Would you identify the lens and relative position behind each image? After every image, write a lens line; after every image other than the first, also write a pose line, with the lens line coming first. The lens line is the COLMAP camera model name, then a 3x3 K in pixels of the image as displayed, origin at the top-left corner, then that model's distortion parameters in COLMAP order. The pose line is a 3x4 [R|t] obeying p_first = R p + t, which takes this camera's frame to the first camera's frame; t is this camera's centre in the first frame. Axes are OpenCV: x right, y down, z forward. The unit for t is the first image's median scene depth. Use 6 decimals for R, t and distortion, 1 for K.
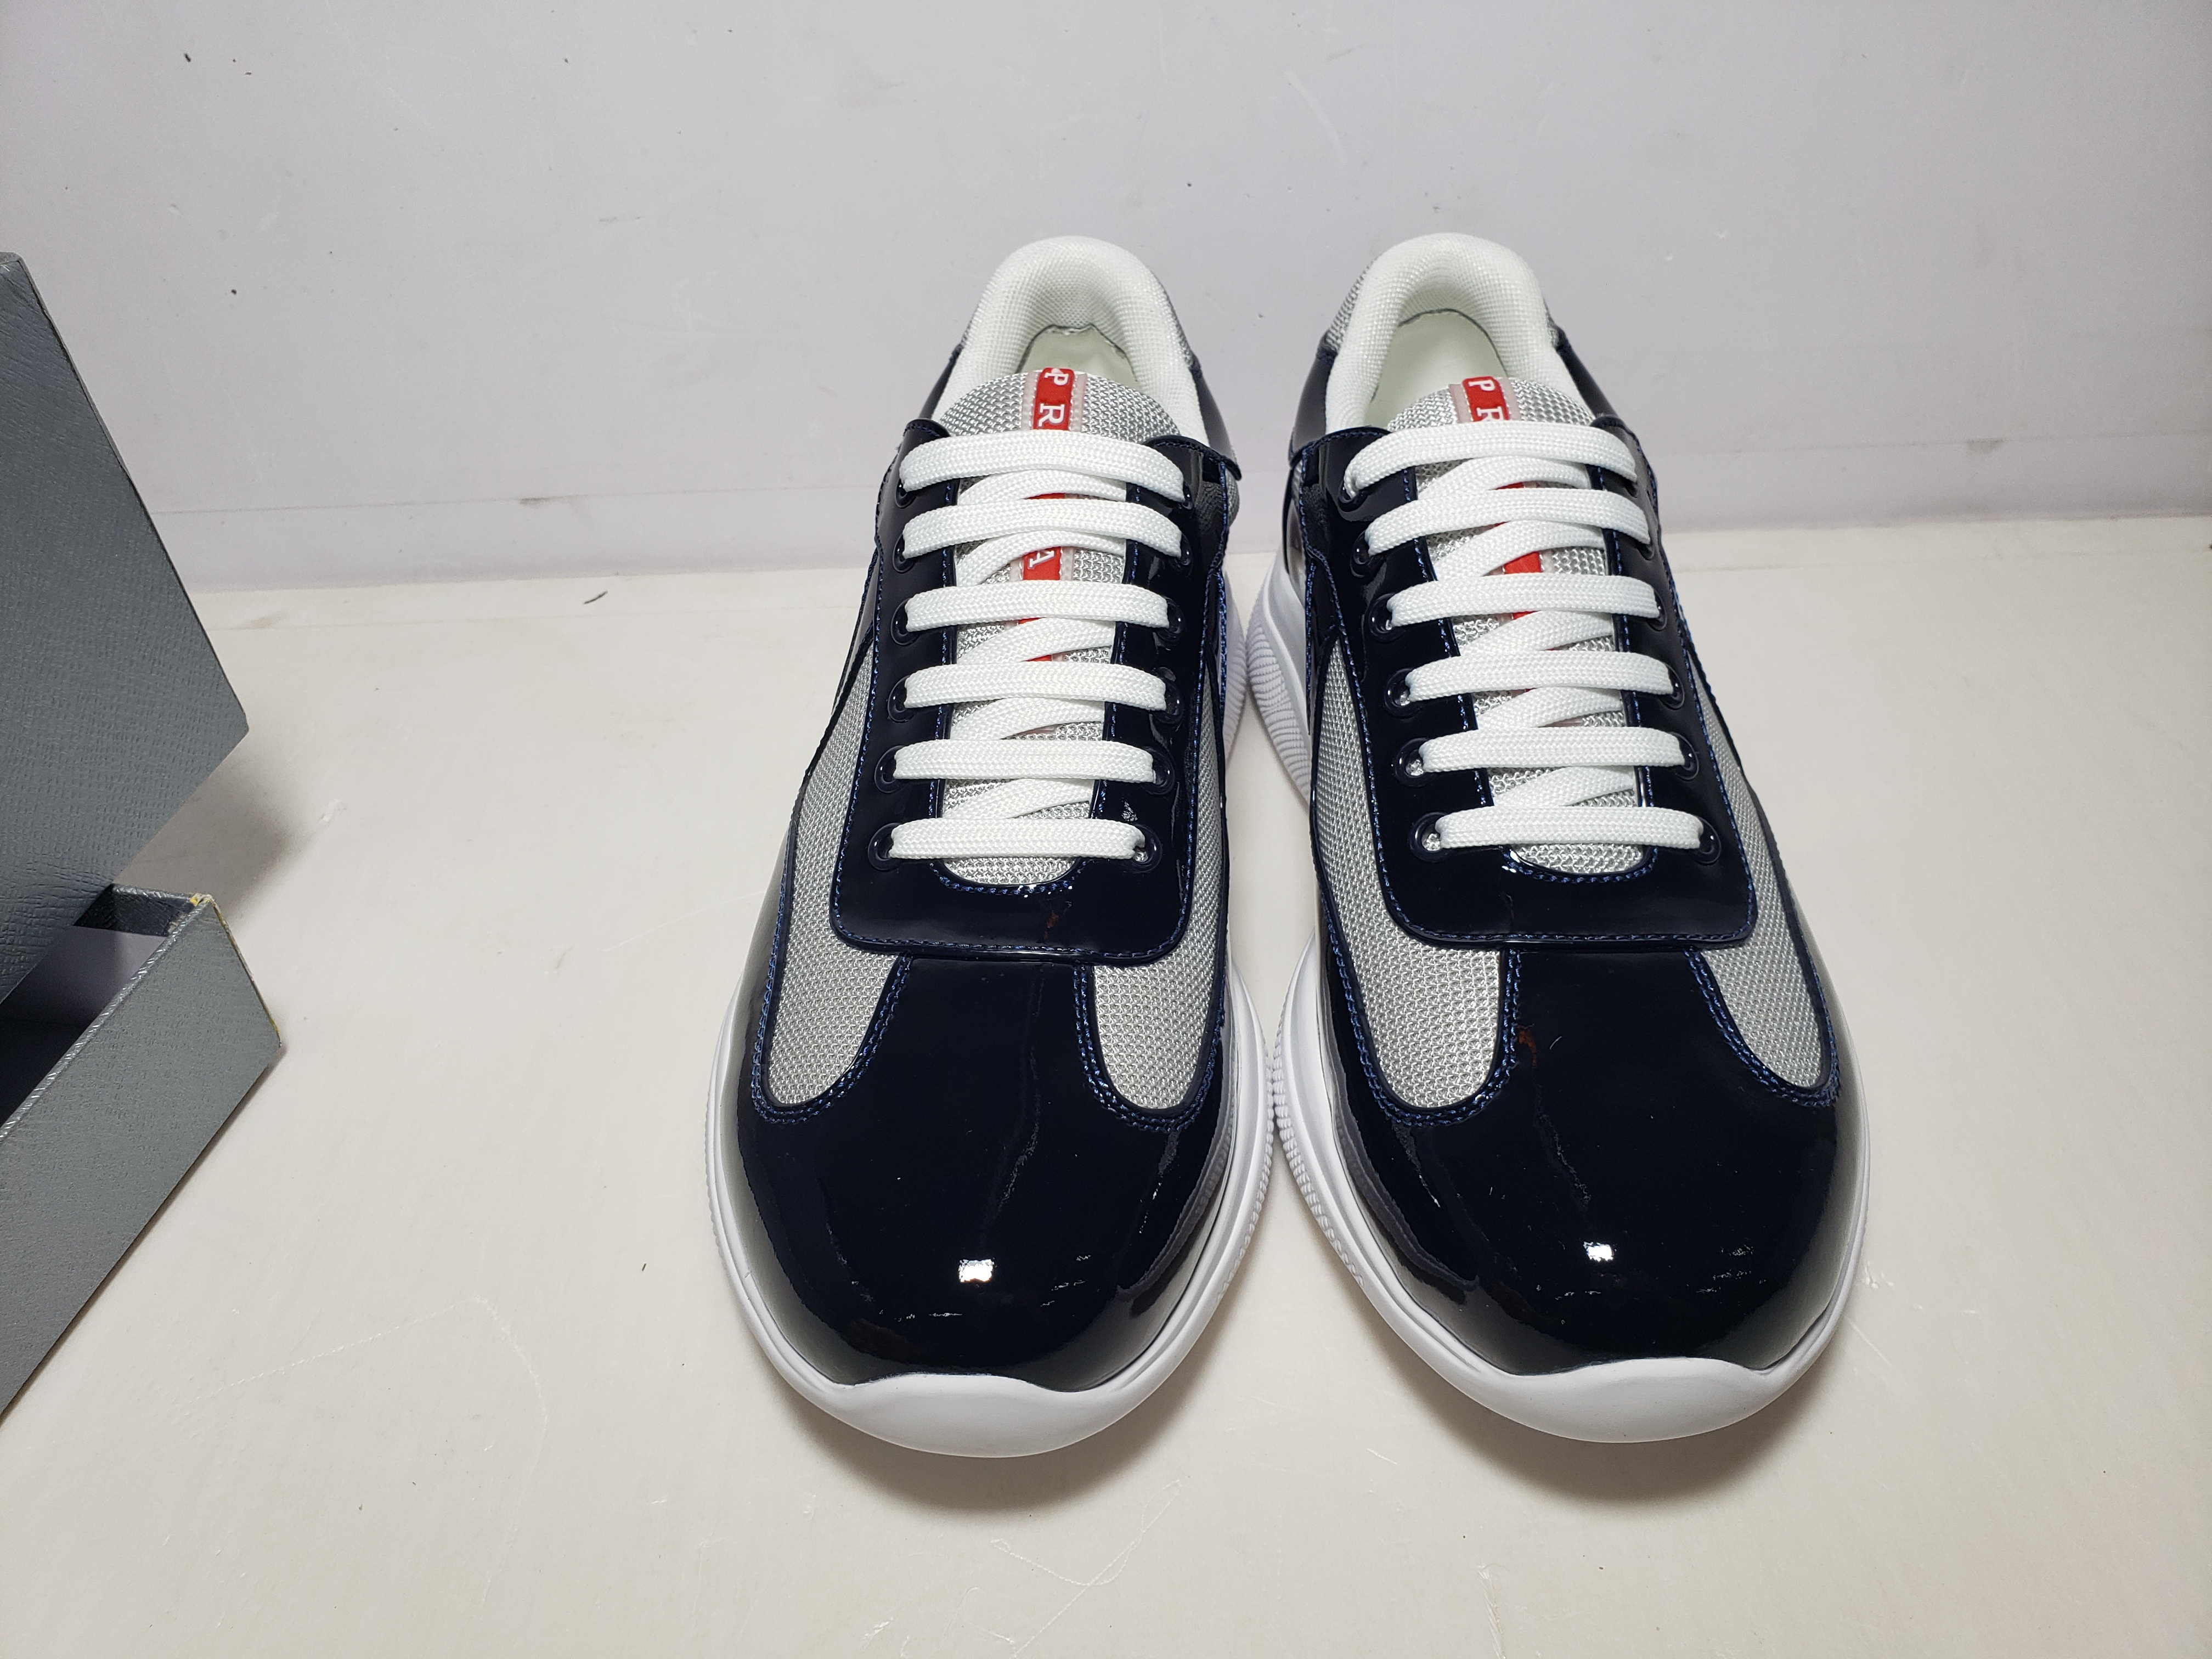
lens RADIAL K [[1758.4, 0, 1094.9], [0, 1758.4, 819.6], [0, 0, 1]] dist [-0.004535, 0.052546]
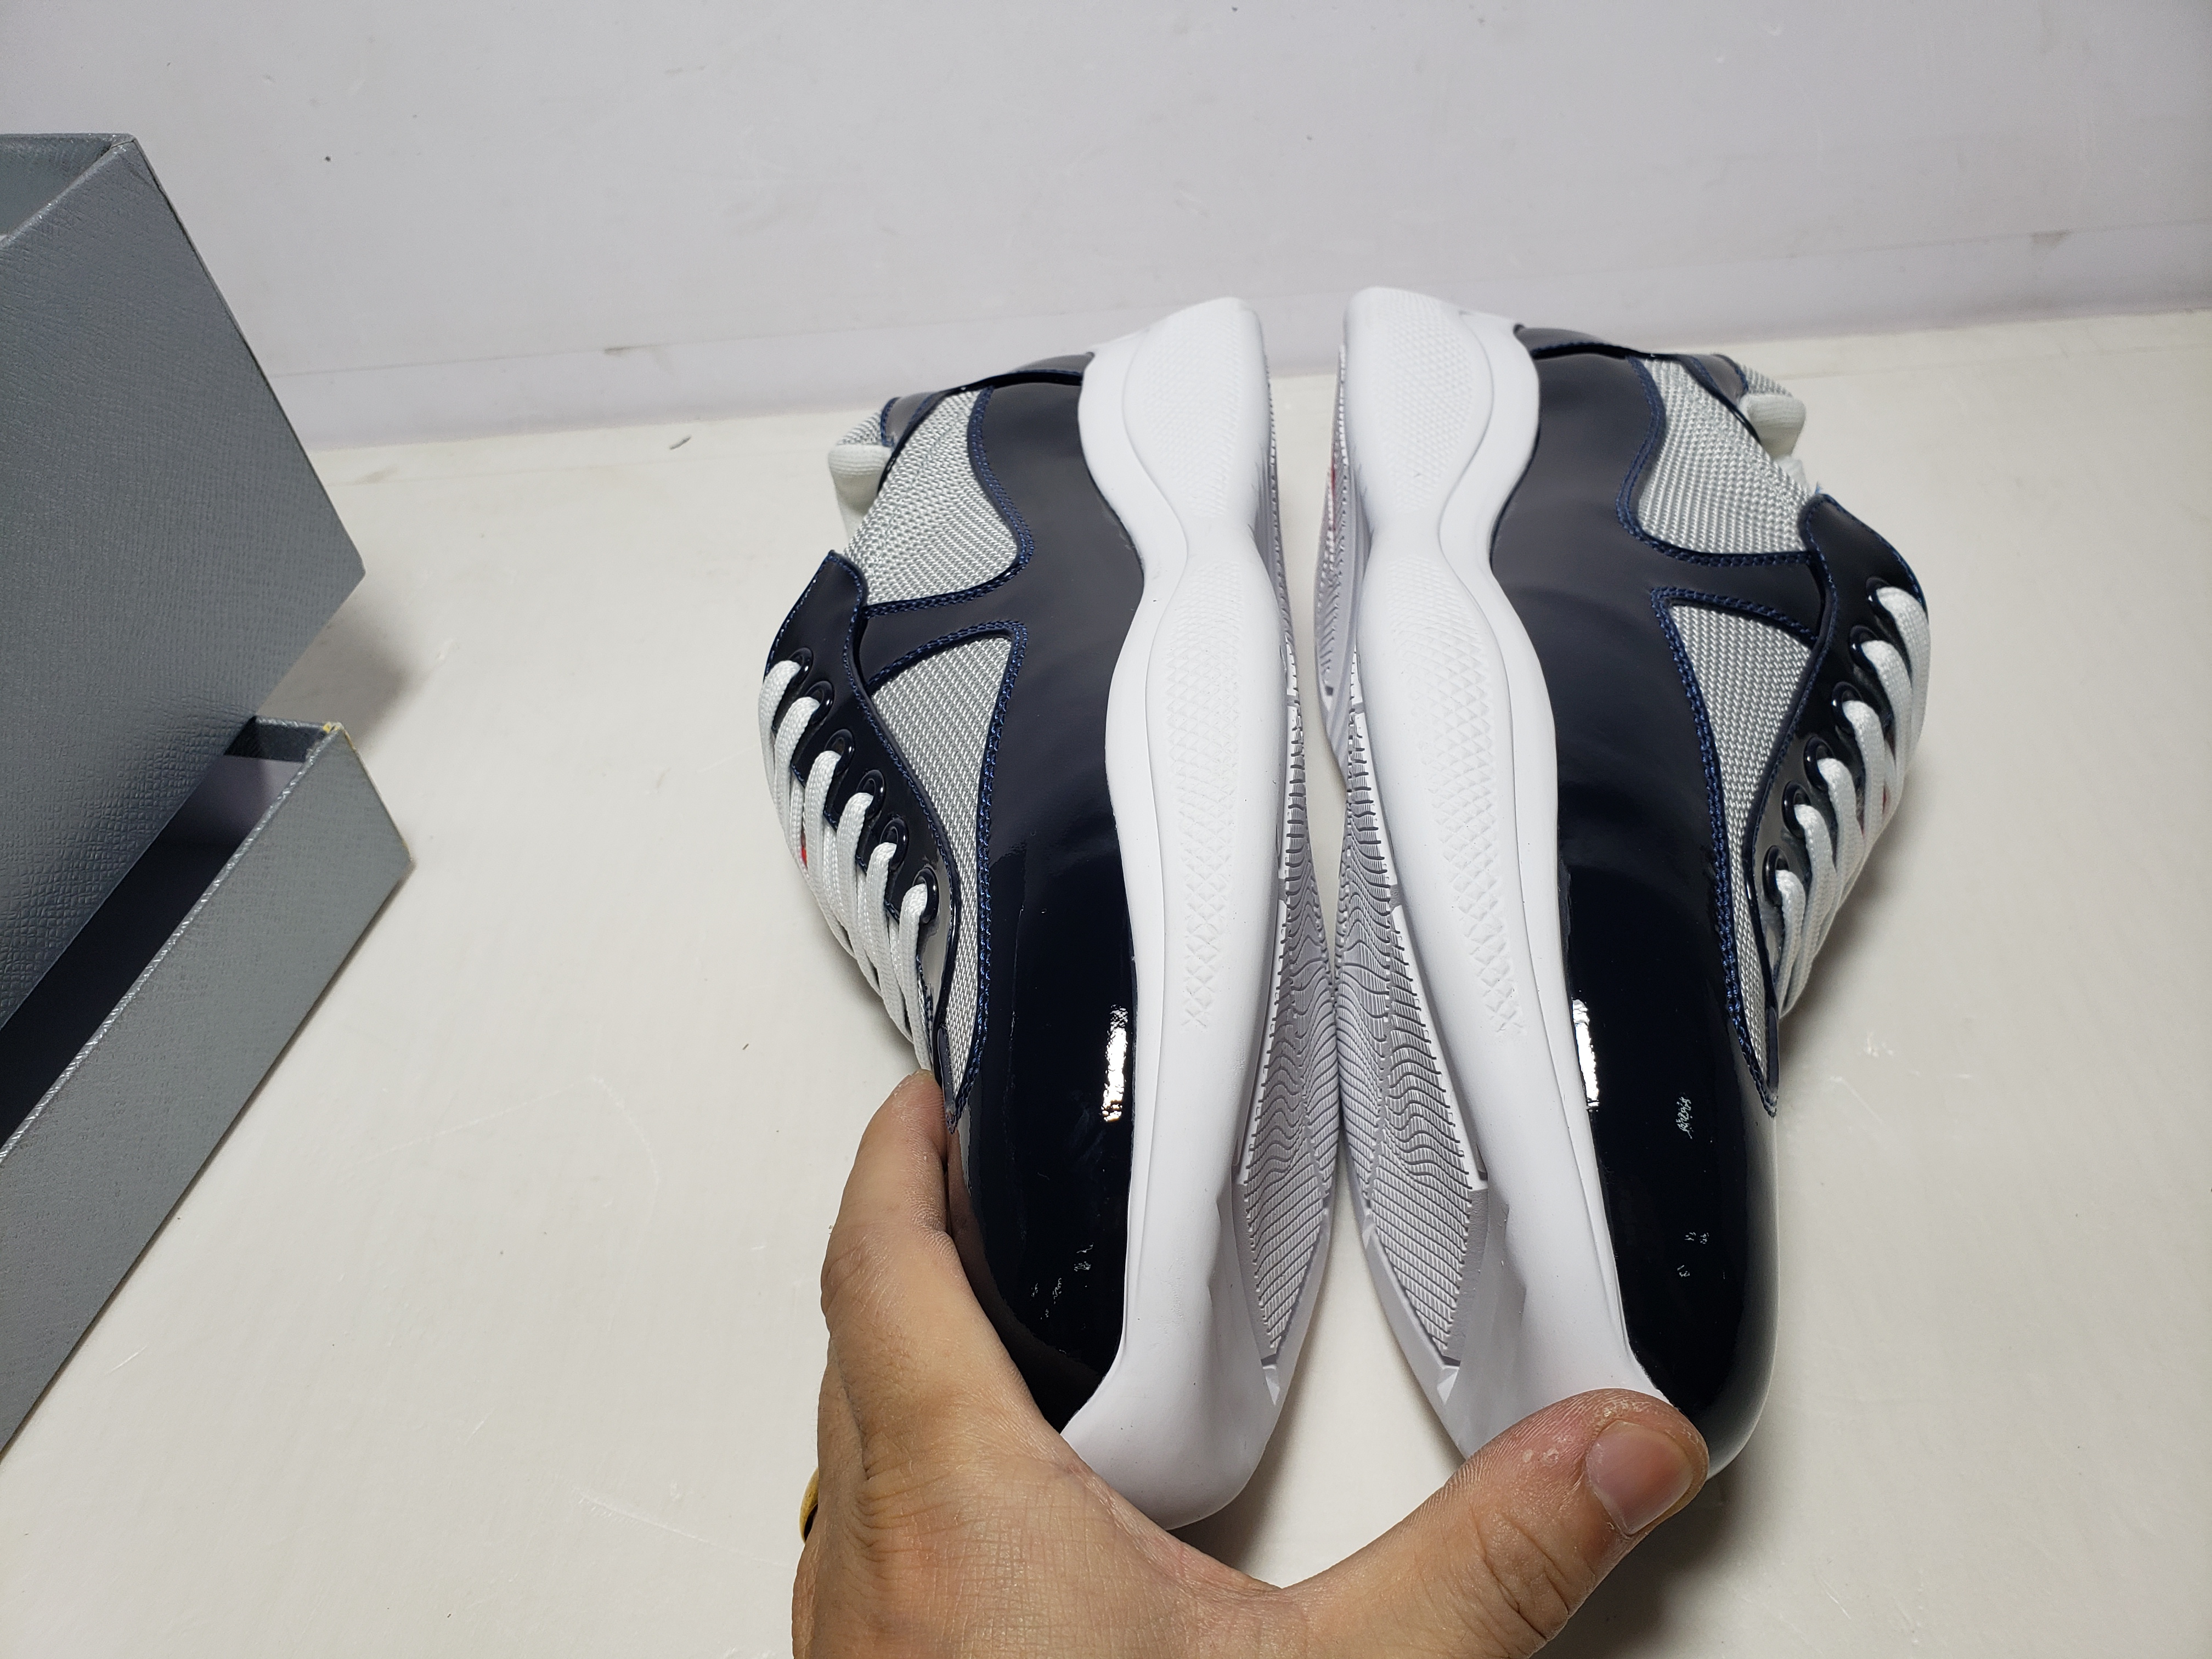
lens RADIAL K [[1798.0, 0, 1106.0], [0, 1798.0, 829.5], [0, 0, 1]] dist [-0.018127, 0.058444]
pose [[0.997613, -0.017710, -0.066741, 0.047659], [0.023738, 0.995601, 0.090639, 0.016162], [0.064842, -0.092007, 0.993645, -0.087615]]
